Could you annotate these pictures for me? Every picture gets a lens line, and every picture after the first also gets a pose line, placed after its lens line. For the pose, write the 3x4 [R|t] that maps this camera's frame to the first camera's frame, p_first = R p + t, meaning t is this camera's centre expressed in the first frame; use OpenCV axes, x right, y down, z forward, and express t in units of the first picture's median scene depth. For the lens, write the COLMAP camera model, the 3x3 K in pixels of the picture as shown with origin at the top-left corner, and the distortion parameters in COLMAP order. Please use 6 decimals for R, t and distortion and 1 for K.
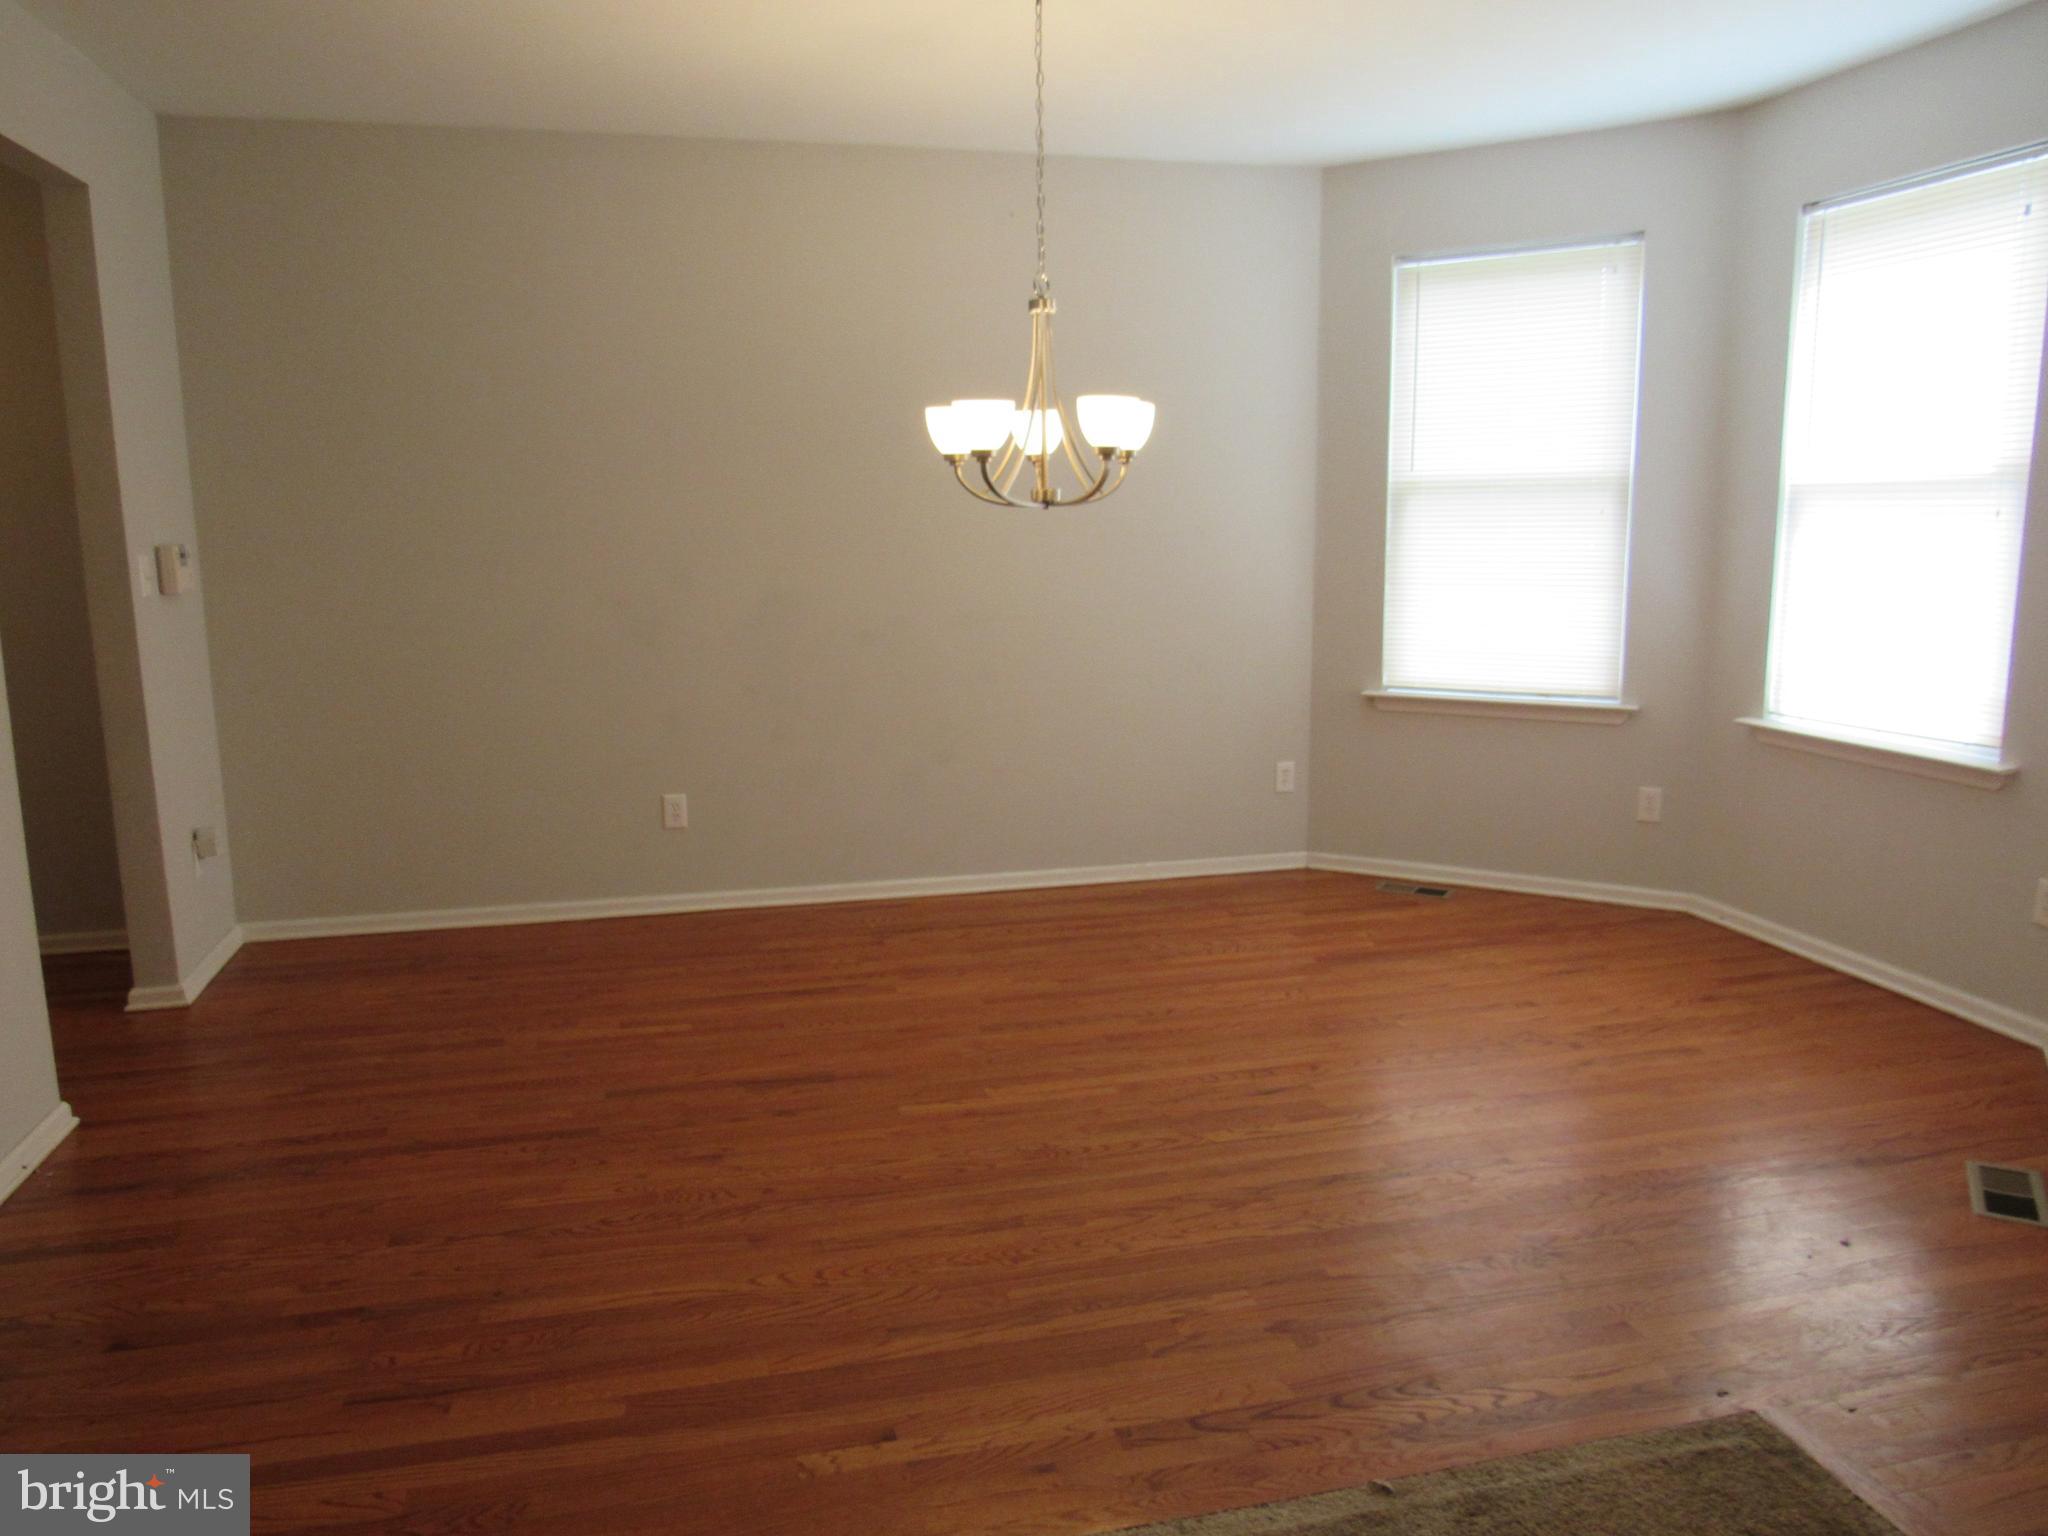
lens RADIAL K [[1462.2, 0, 1019.1], [0, 1462.2, 768.0], [0, 0, 1]] dist [-0.030933, 0.014116]
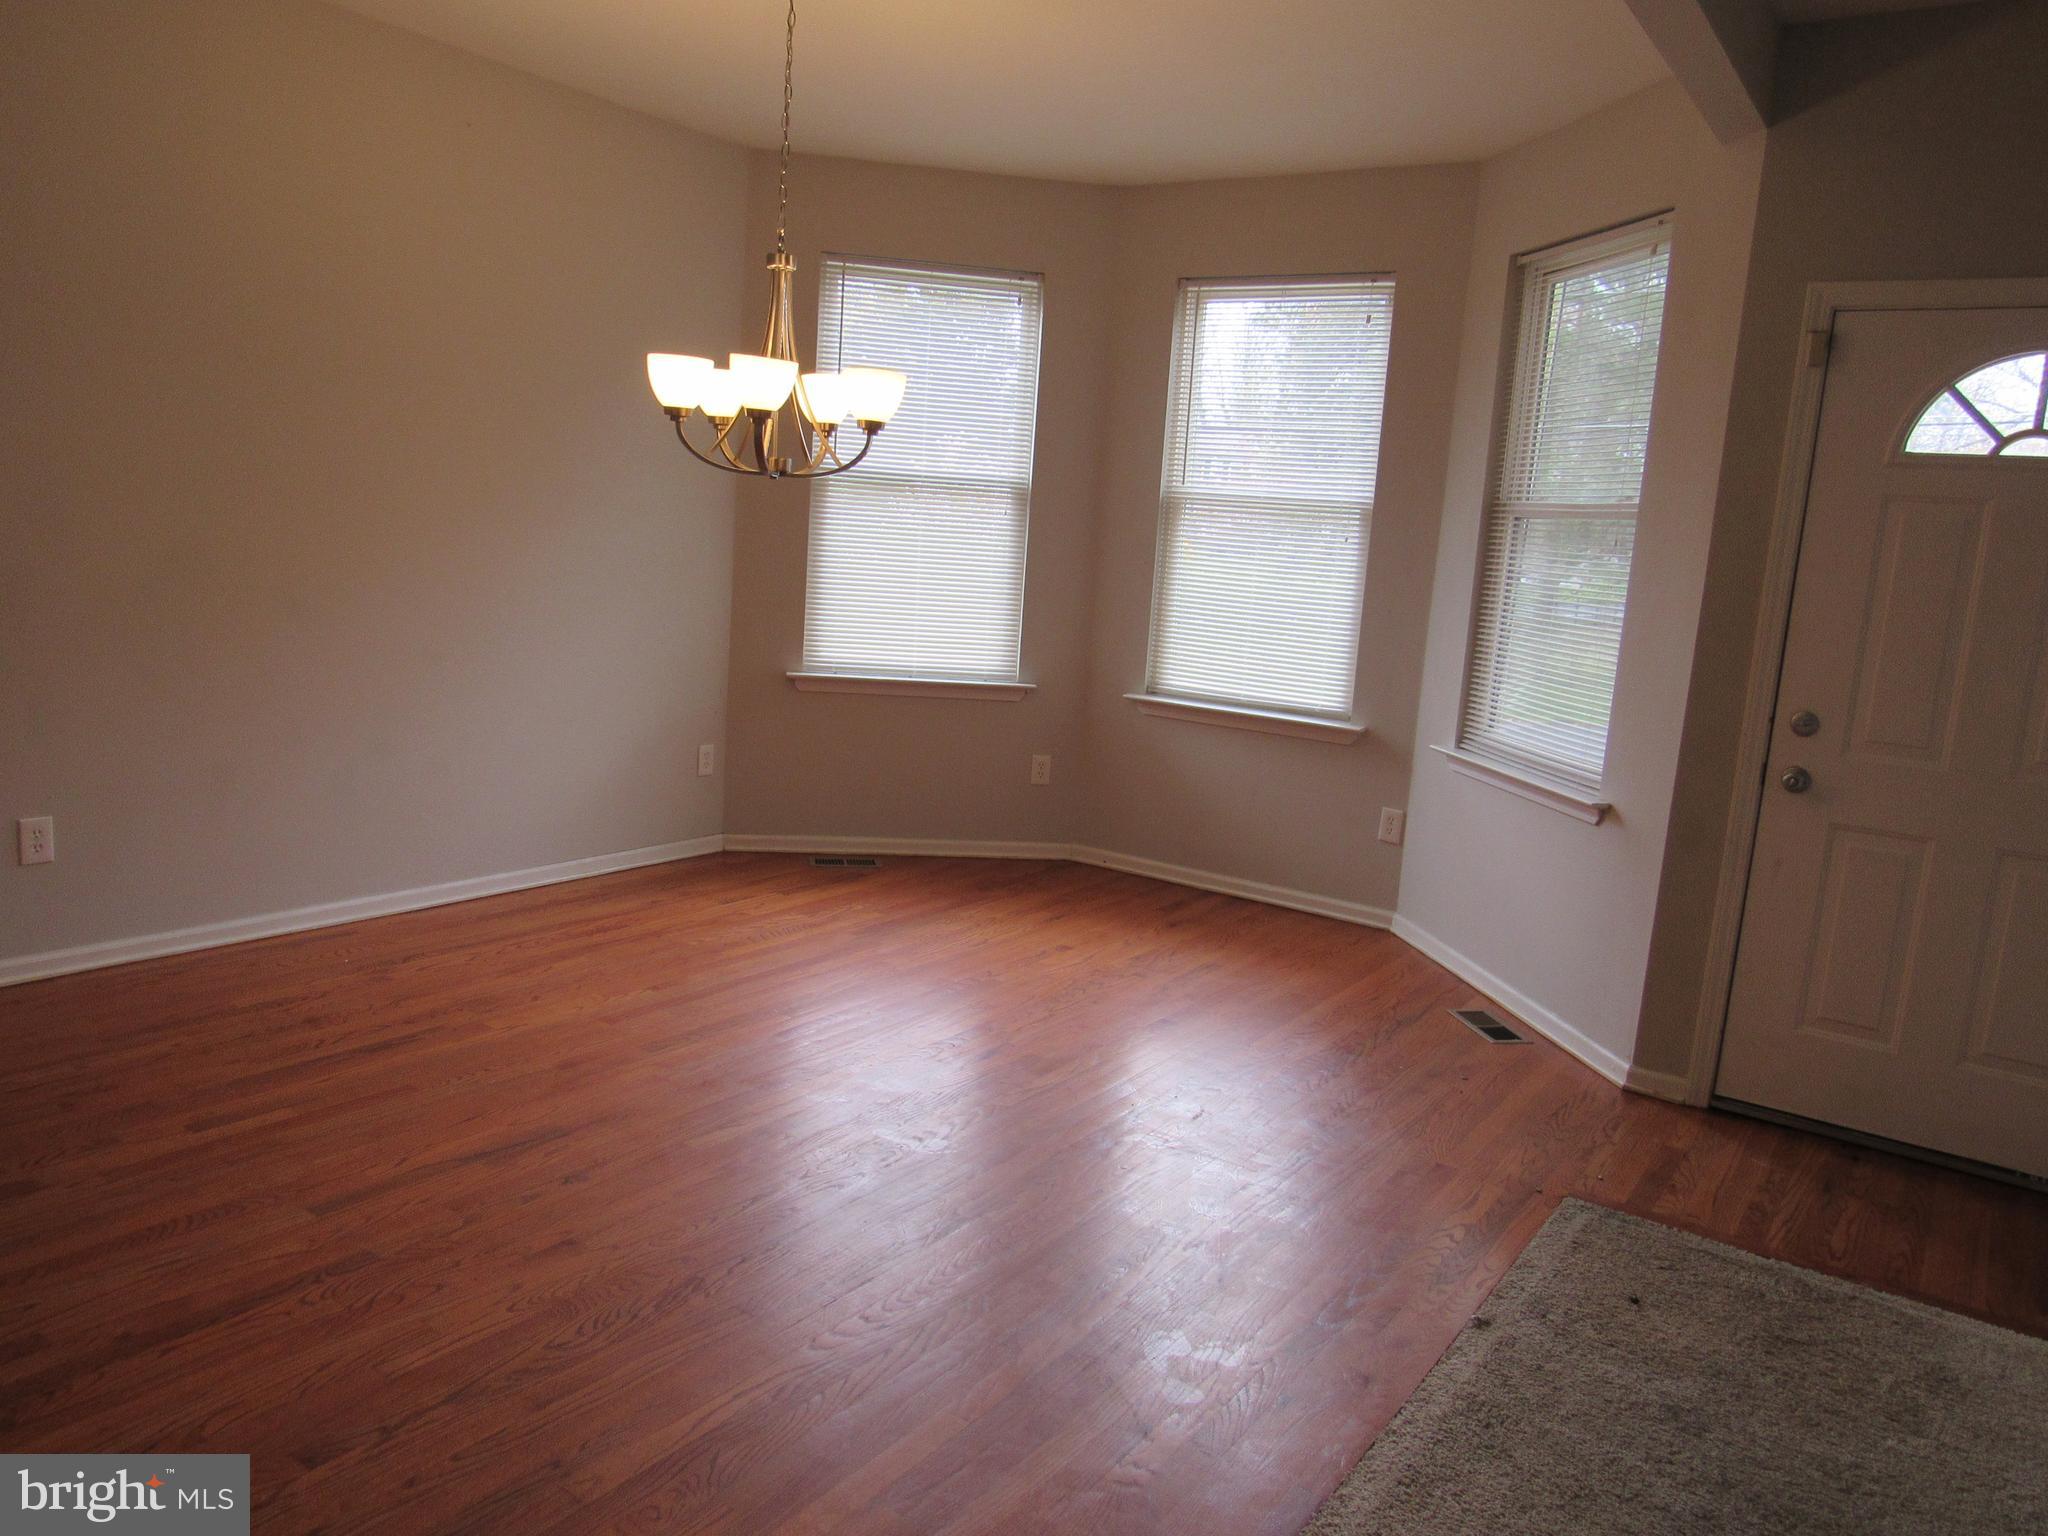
lens RADIAL K [[1462.2, 0, 1026.4], [0, 1462.2, 757.0], [0, 0, 1]] dist [-0.030933, 0.014116]
pose [[0.747675, -0.040343, 0.662838, -0.367858], [0.036955, 0.999134, 0.019126, -0.007965], [-0.663036, 0.010195, 0.748518, 0.145284]]
